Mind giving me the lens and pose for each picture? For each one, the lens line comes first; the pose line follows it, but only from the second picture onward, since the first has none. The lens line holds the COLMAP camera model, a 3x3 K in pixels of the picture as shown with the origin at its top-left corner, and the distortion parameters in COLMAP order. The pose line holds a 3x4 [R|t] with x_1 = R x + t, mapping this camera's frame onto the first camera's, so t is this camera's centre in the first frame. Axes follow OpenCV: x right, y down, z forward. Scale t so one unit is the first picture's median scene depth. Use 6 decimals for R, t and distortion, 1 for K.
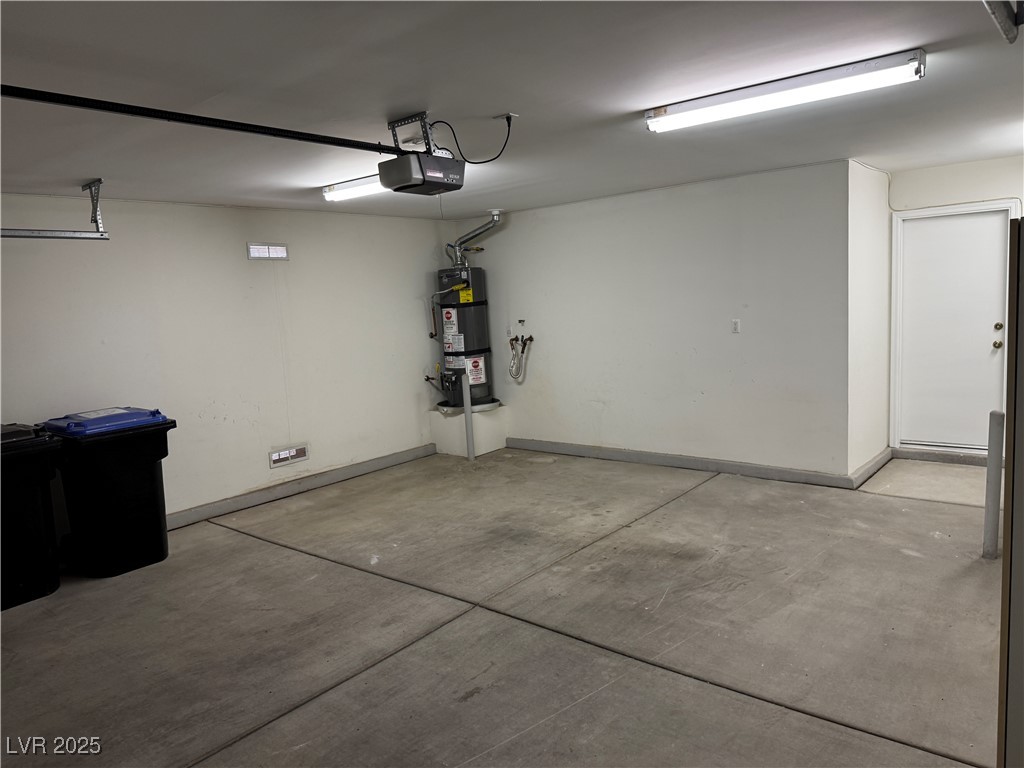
lens RADIAL K [[721.3, 0, 512.3], [0, 721.3, 377.9], [0, 0, 1]] dist [0.083151, -0.103350]
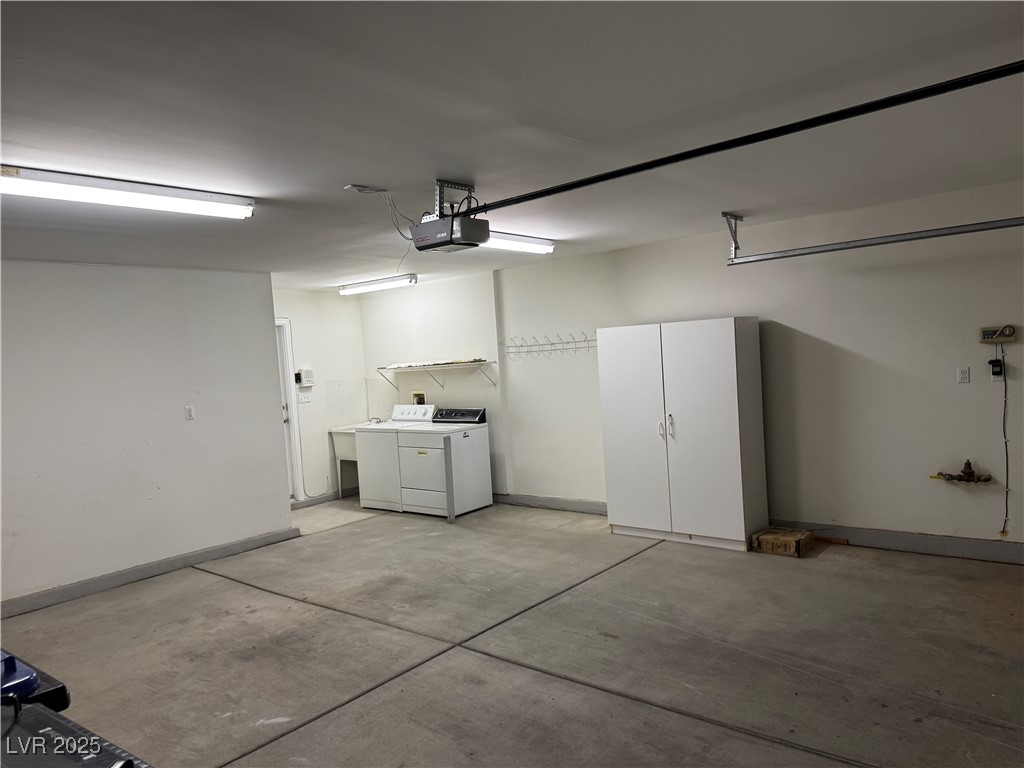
lens RADIAL K [[721.3, 0, 520.2], [0, 721.3, 381.4], [0, 0, 1]] dist [0.083151, -0.103350]
pose [[-0.007010, 0.017980, 0.999814, -0.921539], [0.185079, 0.982587, -0.016373, -0.017385], [-0.982699, 0.184930, -0.010216, 0.724426]]
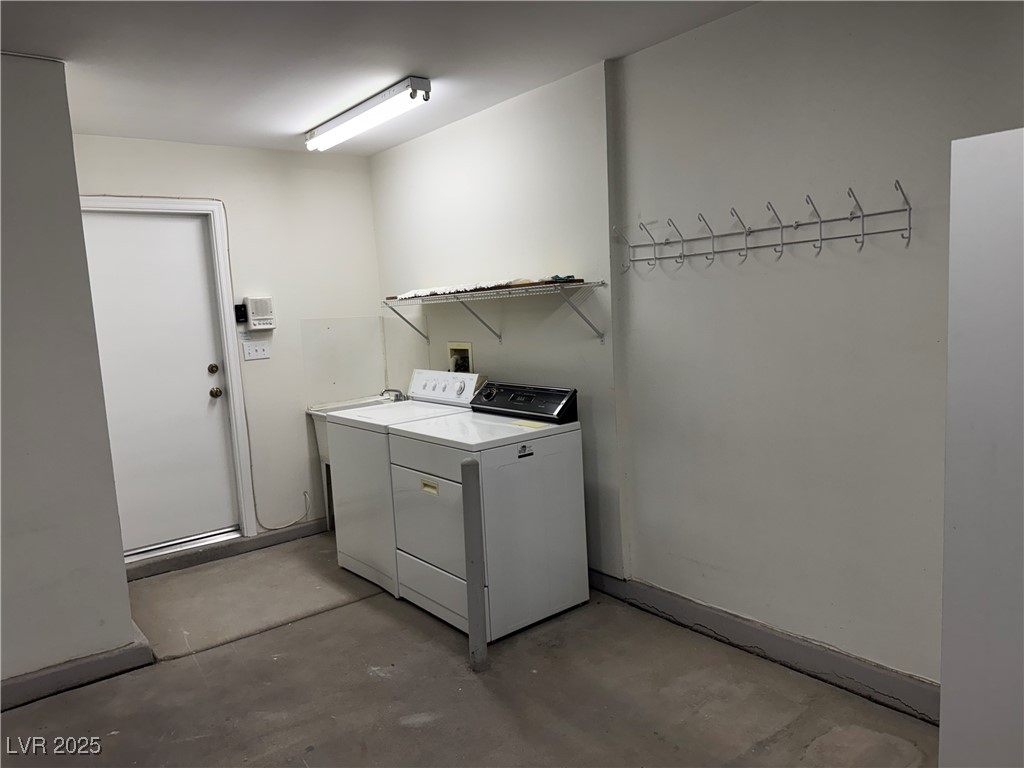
lens RADIAL K [[721.3, 0, 501.0], [0, 721.3, 390.3], [0, 0, 1]] dist [0.083151, -0.103350]
pose [[0.217954, -0.070802, 0.973388, -0.005608], [0.160112, 0.986446, 0.035901, -0.035911], [-0.962736, 0.148026, 0.226336, 0.706267]]
